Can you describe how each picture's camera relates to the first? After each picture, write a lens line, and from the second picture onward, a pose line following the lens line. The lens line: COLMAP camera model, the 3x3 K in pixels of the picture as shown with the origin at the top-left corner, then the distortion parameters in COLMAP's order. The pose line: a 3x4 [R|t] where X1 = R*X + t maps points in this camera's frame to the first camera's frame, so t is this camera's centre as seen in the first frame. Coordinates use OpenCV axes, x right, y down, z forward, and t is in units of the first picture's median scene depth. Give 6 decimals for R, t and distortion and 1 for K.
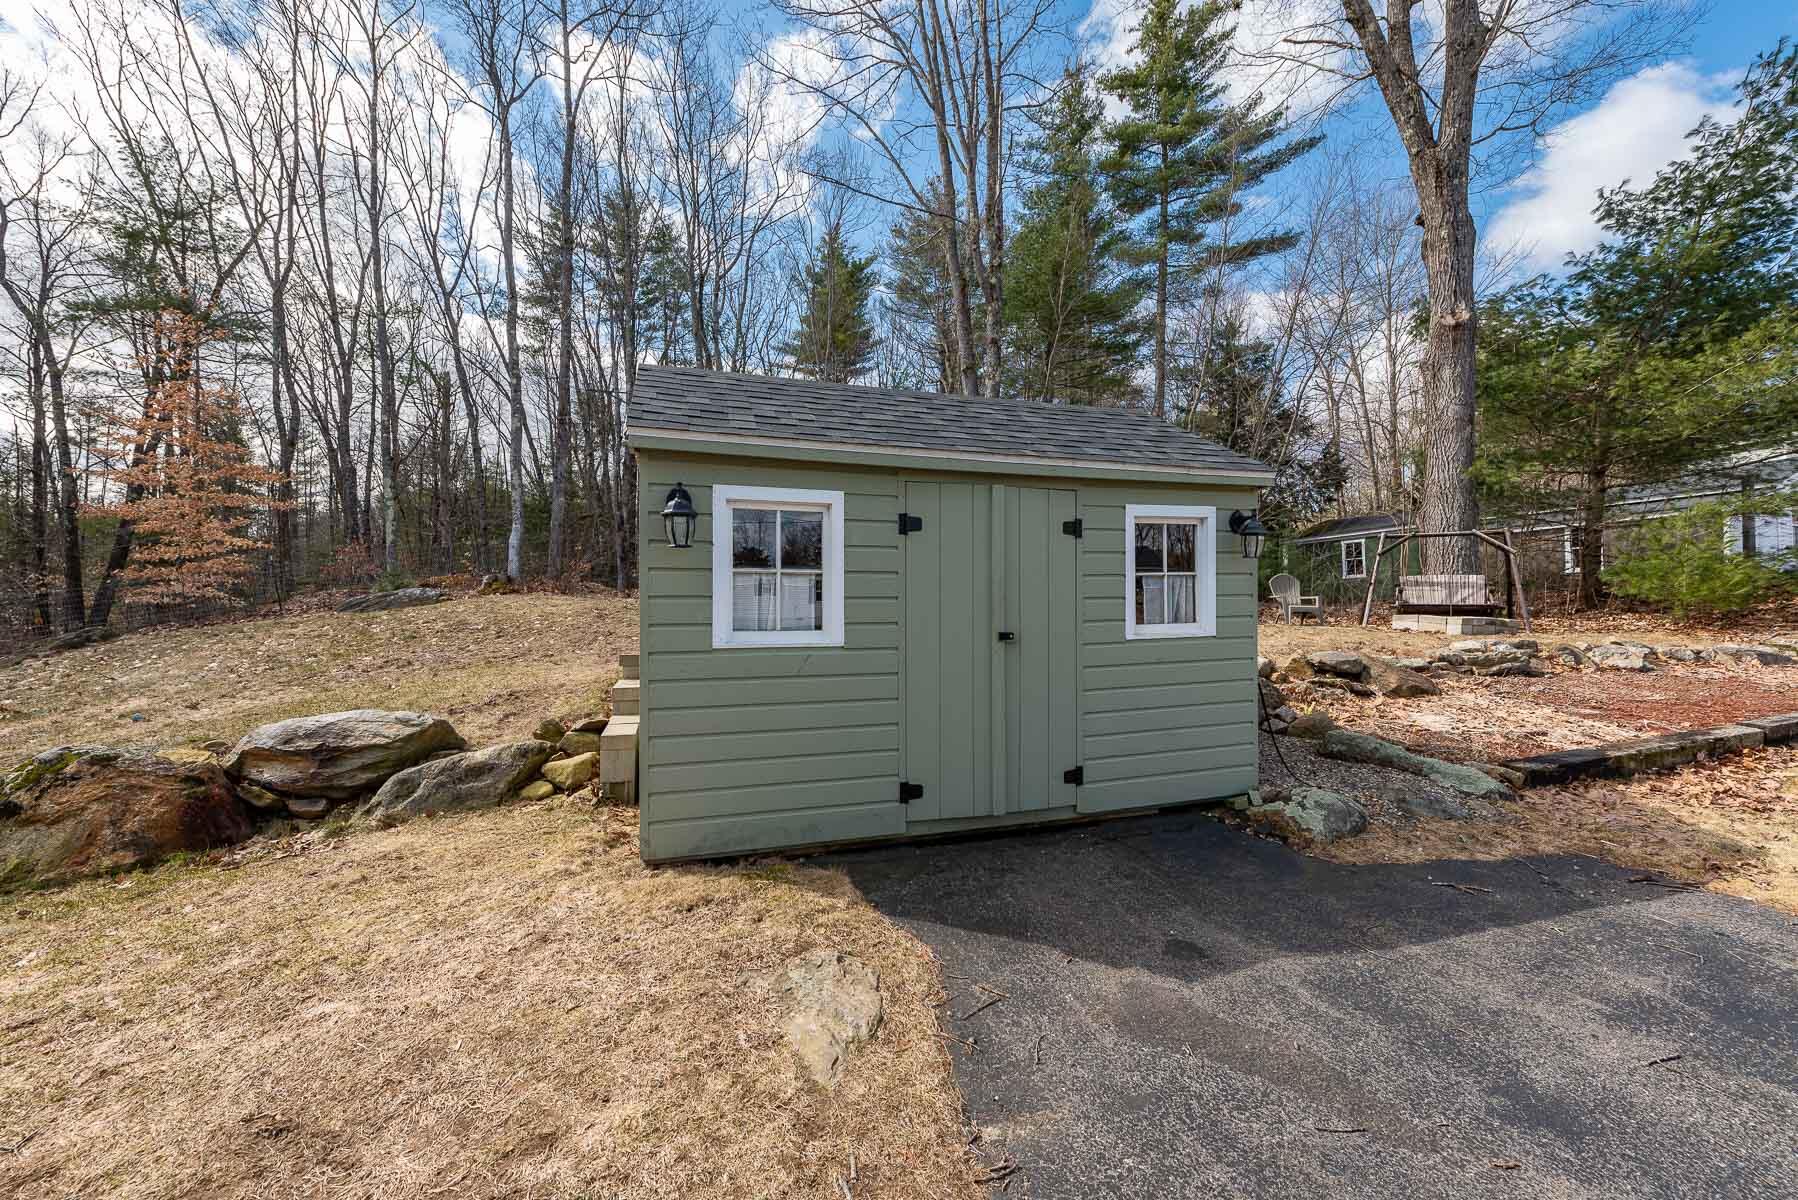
lens RADIAL K [[695.1, 0, 888.3], [0, 695.1, 609.4], [0, 0, 1]] dist [0.010217, -0.001238]
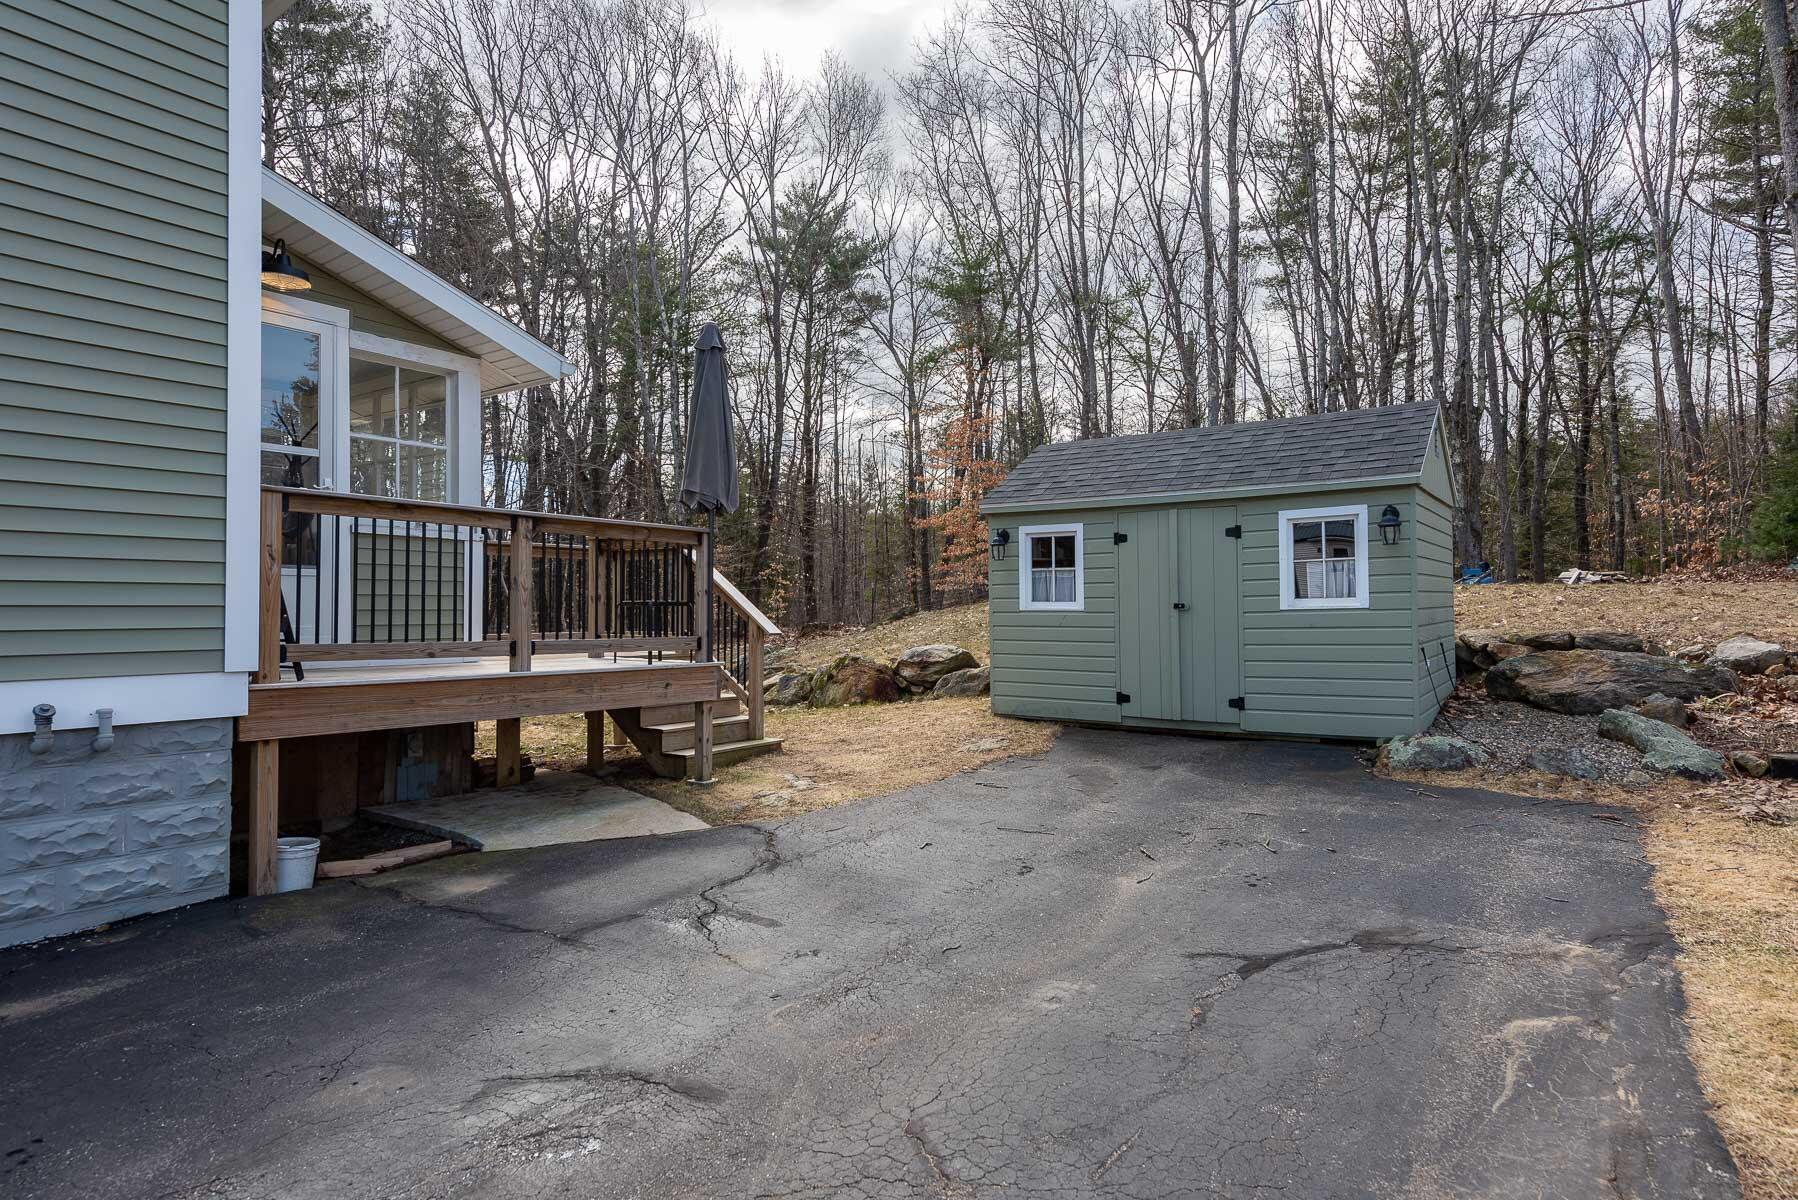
lens RADIAL K [[1045.0, 0, 901.0], [0, 1045.0, 597.5], [0, 0, 1]] dist [0.001360, 0.000354]
pose [[0.602402, -0.002464, -0.798189, 1.589544], [0.008588, 0.999957, 0.003394, 0.006152], [0.798147, -0.008899, 0.602397, -0.870367]]
